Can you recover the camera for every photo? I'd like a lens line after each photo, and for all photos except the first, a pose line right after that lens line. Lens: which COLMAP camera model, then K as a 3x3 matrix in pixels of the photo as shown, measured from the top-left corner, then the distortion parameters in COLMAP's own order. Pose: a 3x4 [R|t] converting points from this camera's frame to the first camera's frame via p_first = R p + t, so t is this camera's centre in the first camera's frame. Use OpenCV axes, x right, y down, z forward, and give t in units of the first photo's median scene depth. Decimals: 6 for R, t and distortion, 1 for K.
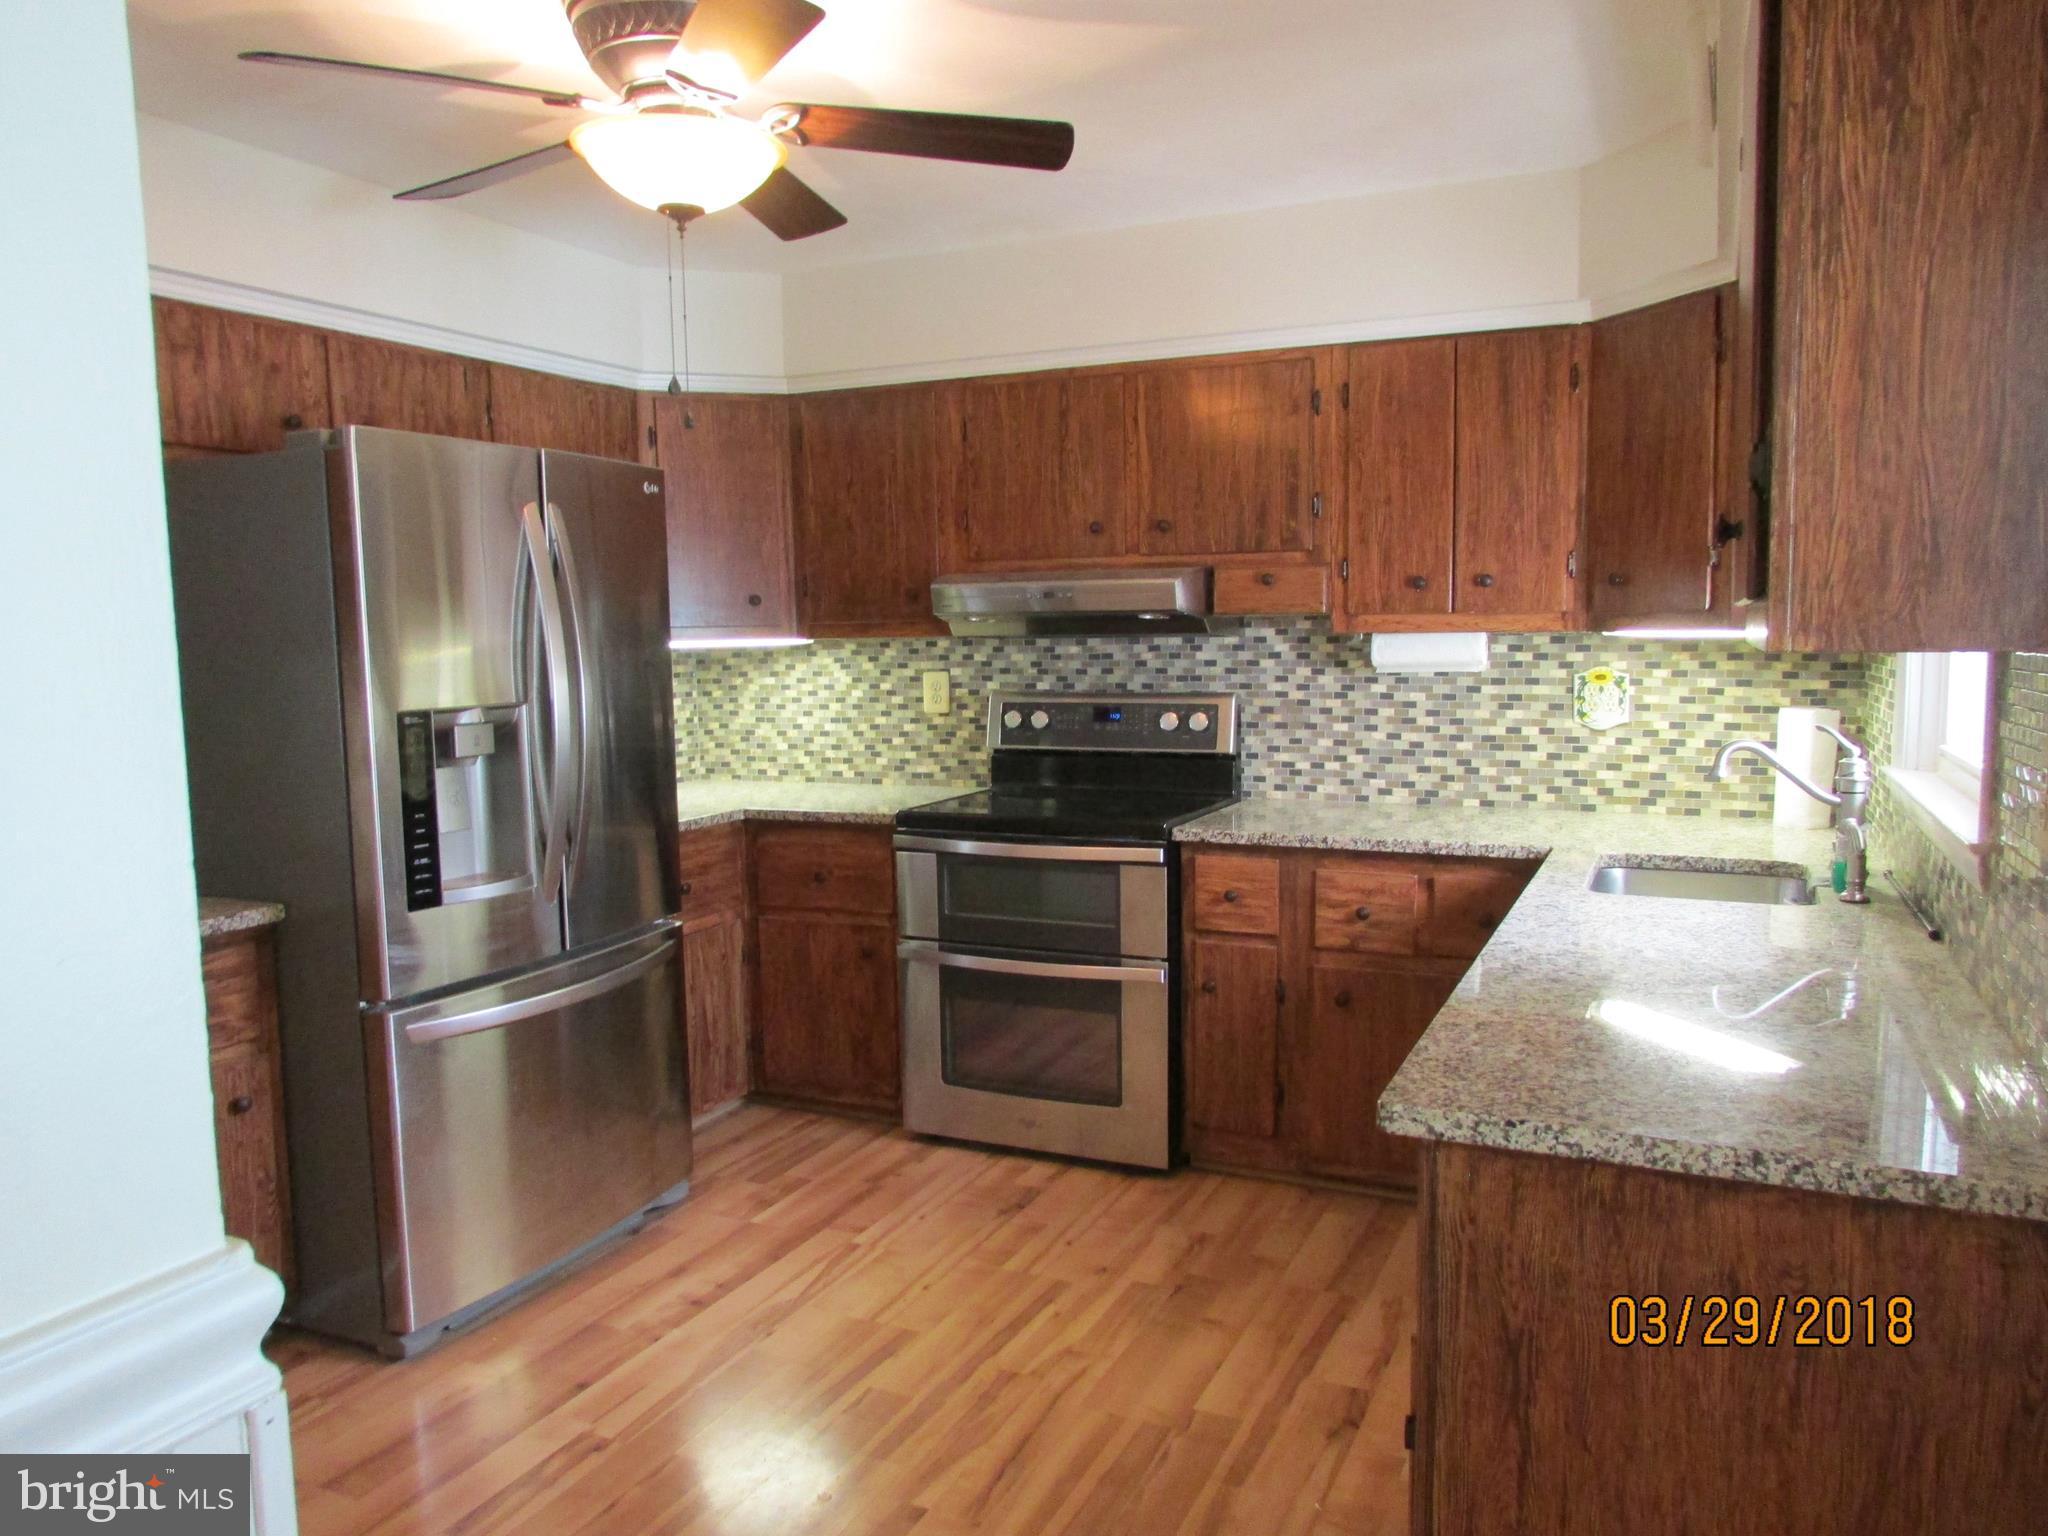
lens RADIAL K [[1478.4, 0, 1014.4], [0, 1478.4, 768.8], [0, 0, 1]] dist [-0.008779, 0.000169]
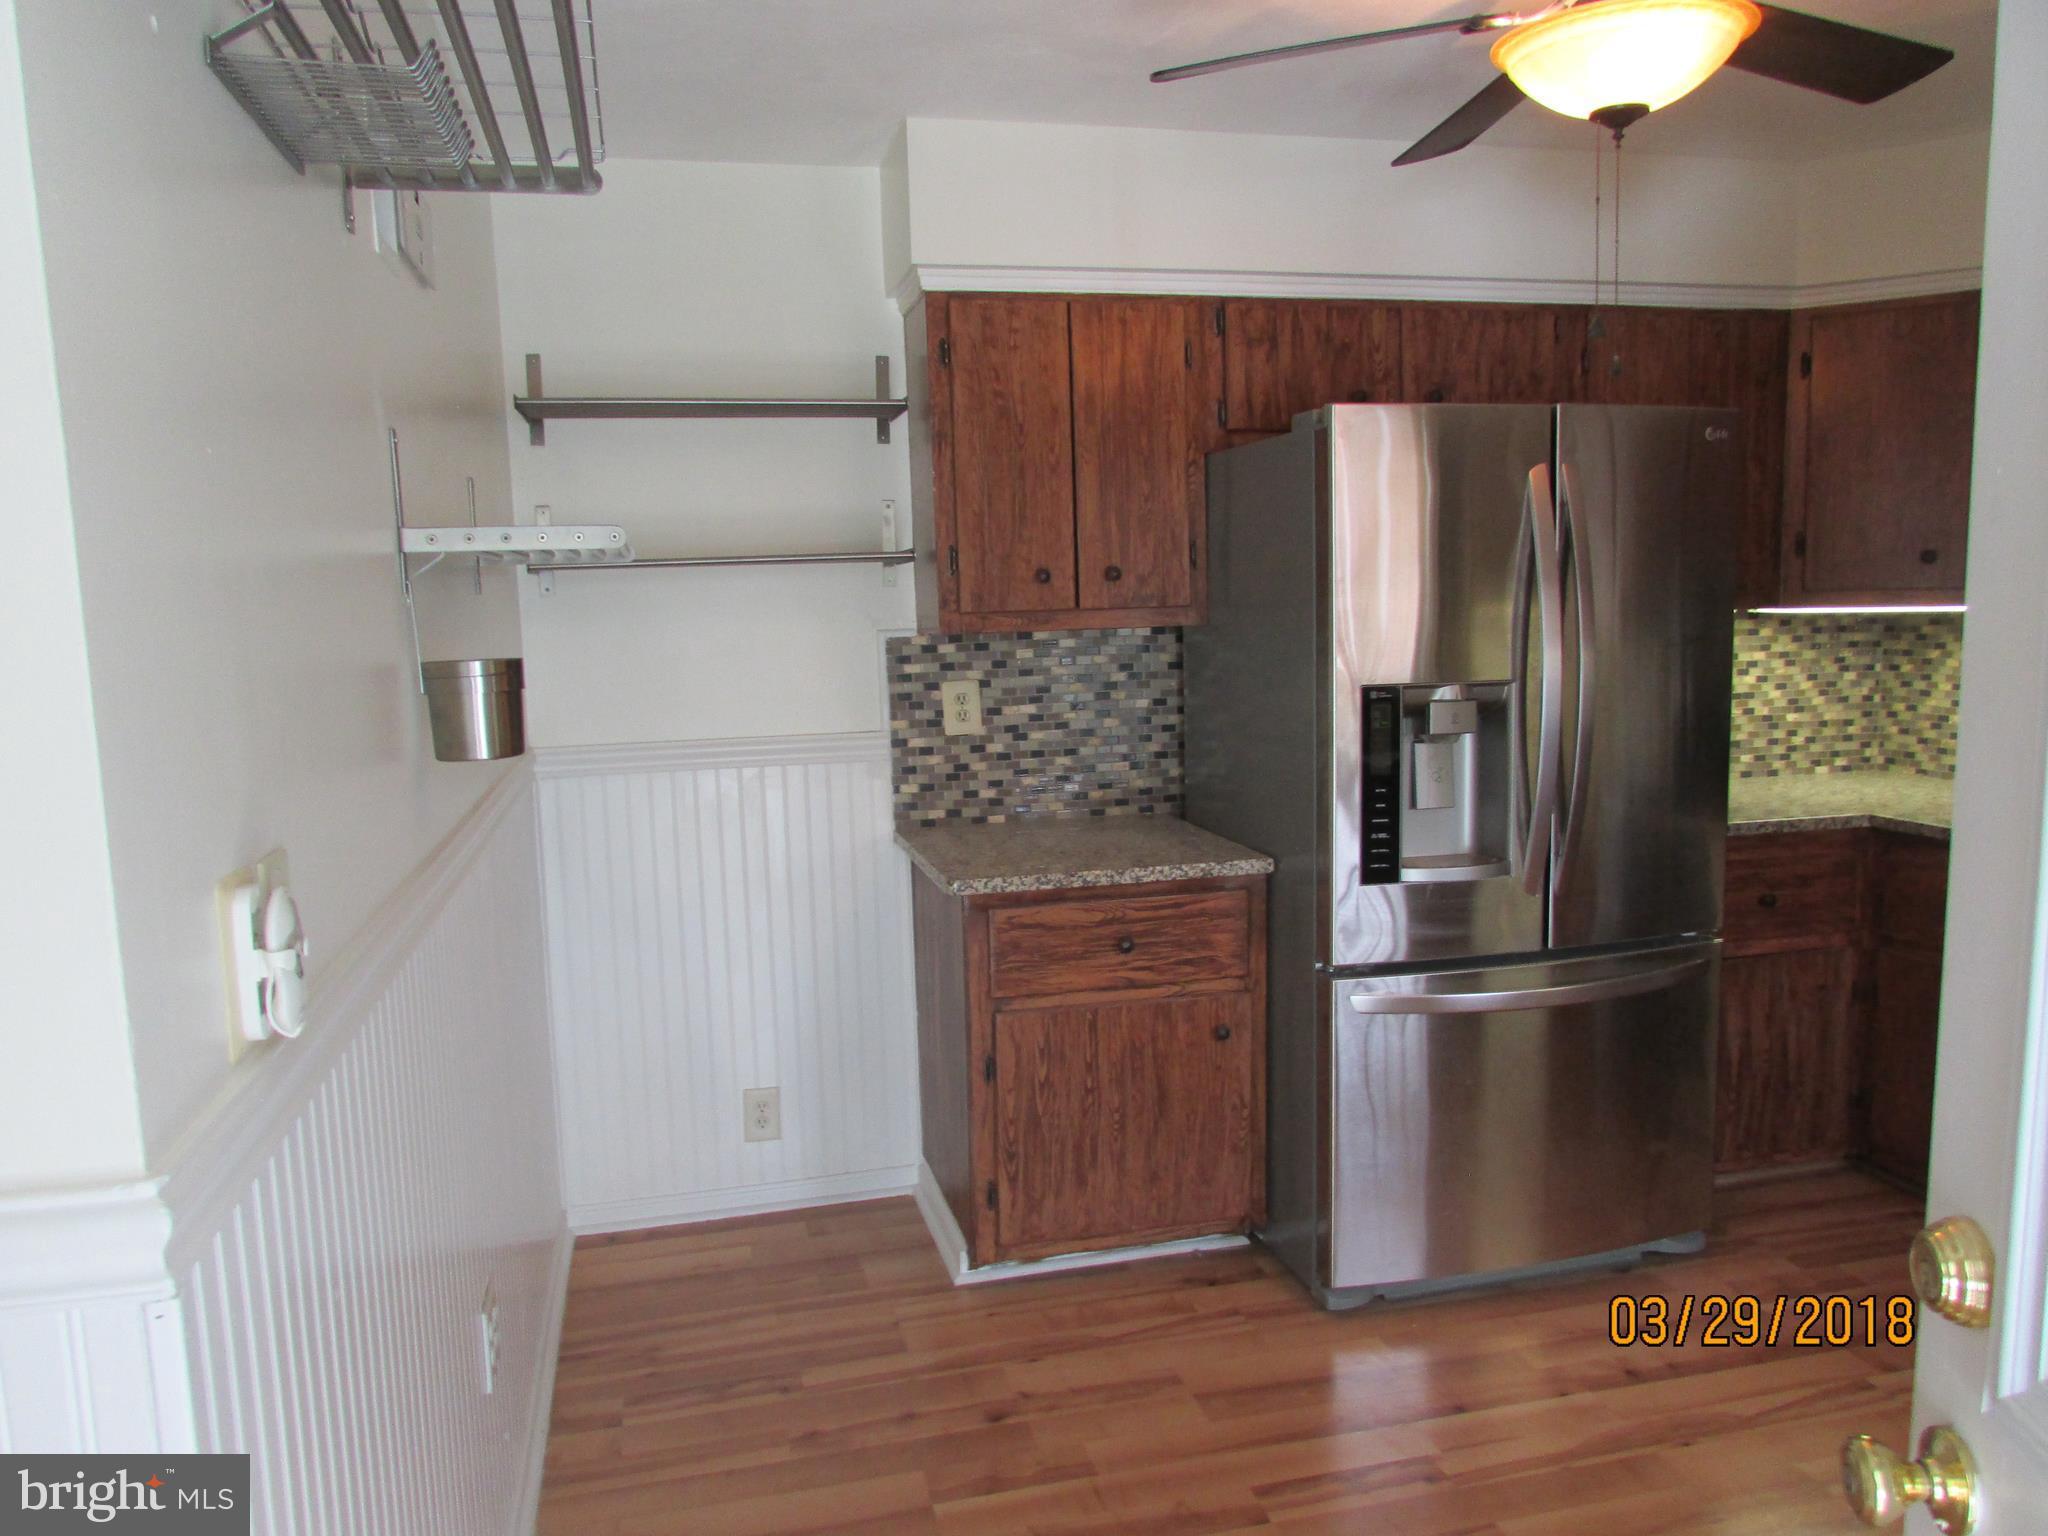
lens RADIAL K [[1478.4, 0, 1020.6], [0, 1478.4, 774.2], [0, 0, 1]] dist [-0.008779, 0.000169]
pose [[0.631184, 0.097367, -0.769497, 0.160387], [-0.063093, 0.995247, 0.074180, -0.028559], [0.773062, 0.001729, 0.634328, 0.134037]]
